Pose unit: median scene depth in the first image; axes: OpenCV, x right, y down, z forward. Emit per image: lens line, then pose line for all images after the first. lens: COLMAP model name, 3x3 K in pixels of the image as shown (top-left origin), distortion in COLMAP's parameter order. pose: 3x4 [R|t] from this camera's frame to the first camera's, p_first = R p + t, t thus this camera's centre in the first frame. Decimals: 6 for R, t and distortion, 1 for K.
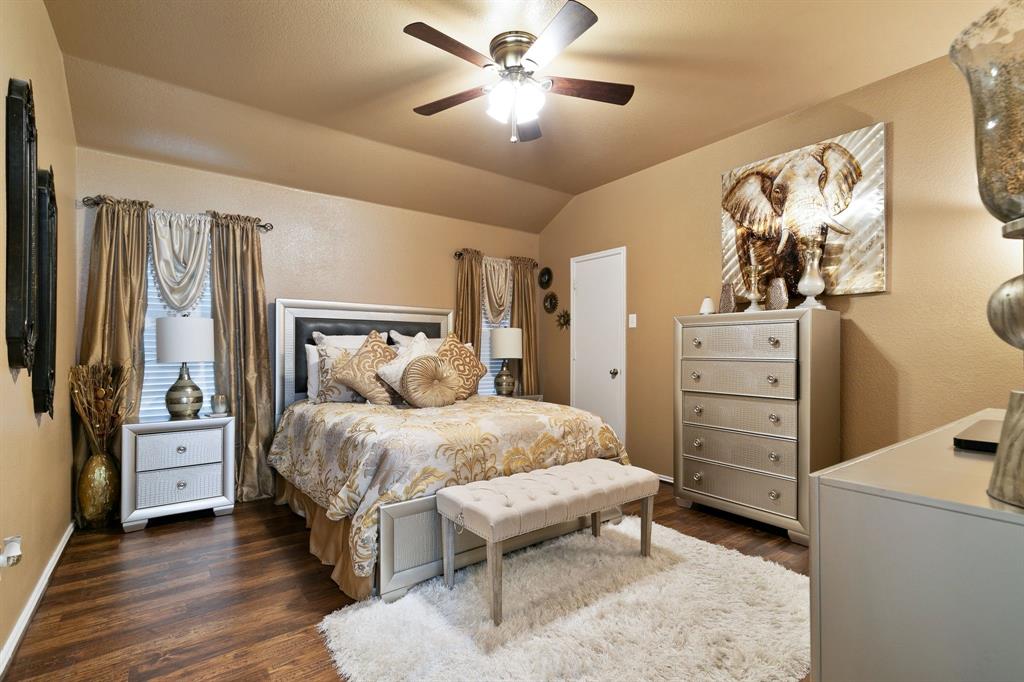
lens RADIAL K [[464.1, 0, 508.1], [0, 464.1, 350.1], [0, 0, 1]] dist [0.000636, 0.000935]
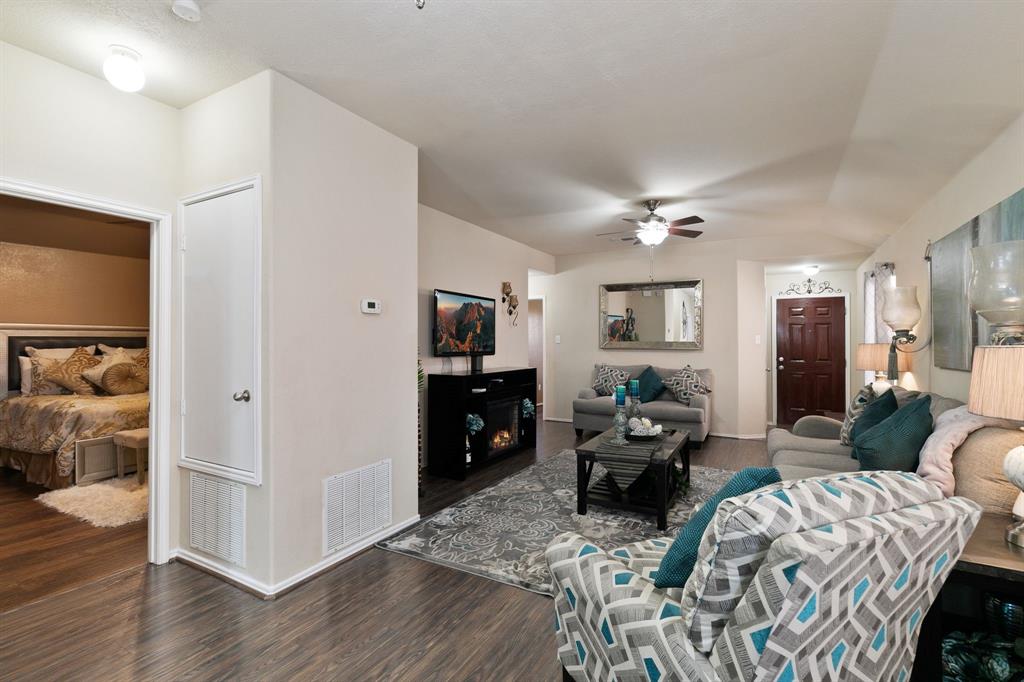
lens RADIAL K [[464.1, 0, 508.1], [0, 464.1, 350.1], [0, 0, 1]] dist [0.000636, 0.000935]
pose [[0.912275, -0.004456, 0.409554, 0.413180], [0.000409, 0.999950, 0.009970, -0.051655], [-0.409578, -0.008928, 0.912231, -1.083230]]
